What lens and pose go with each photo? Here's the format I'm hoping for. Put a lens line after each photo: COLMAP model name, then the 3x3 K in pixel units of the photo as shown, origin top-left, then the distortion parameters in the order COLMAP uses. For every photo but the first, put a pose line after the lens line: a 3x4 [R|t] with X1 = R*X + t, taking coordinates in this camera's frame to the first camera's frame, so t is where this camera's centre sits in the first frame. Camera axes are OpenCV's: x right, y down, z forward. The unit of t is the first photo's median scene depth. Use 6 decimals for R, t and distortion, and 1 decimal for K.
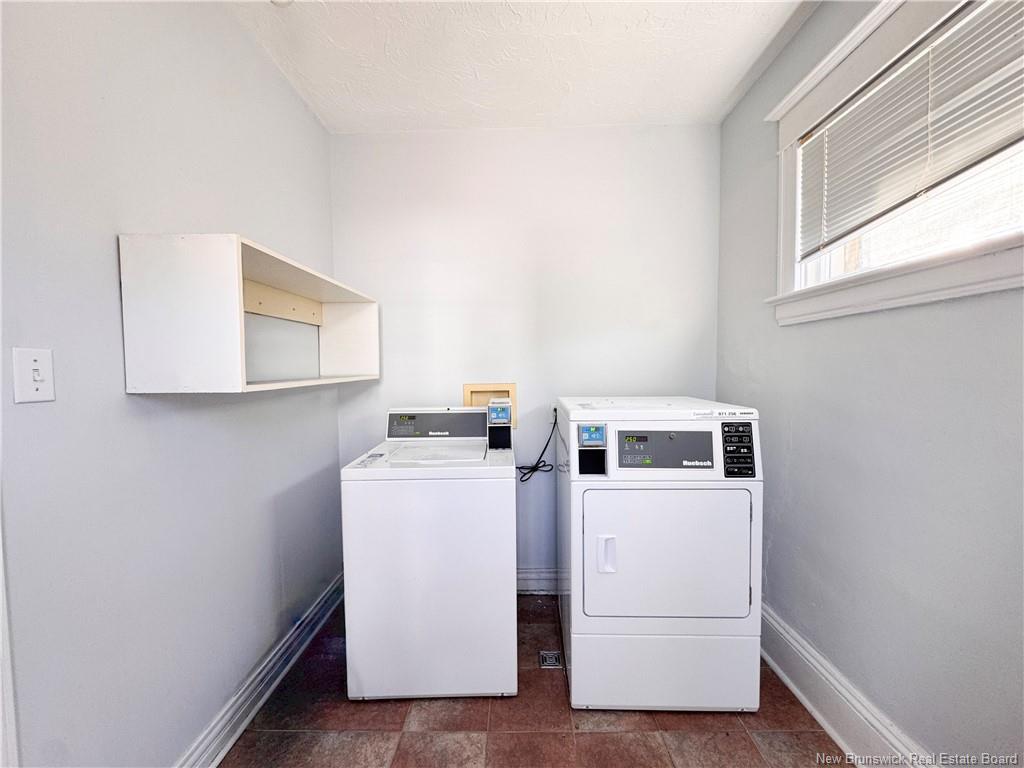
lens RADIAL K [[410.1, 0, 513.3], [0, 410.1, 383.9], [0, 0, 1]] dist [-0.002701, -0.000074]
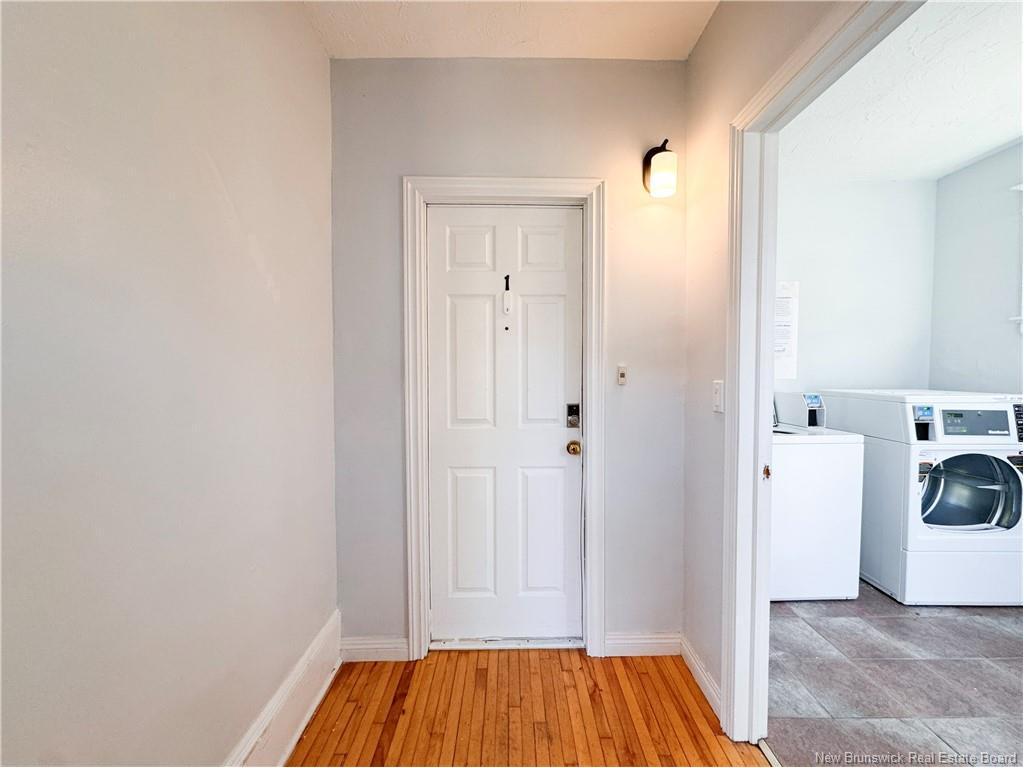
lens RADIAL K [[410.1, 0, 513.3], [0, 410.1, 383.9], [0, 0, 1]] dist [-0.002701, -0.000074]
pose [[0.999912, 0.006188, 0.011731, -1.274299], [-0.006123, 0.999966, -0.005597, 0.040745], [-0.011765, 0.005525, 0.999916, -0.423385]]
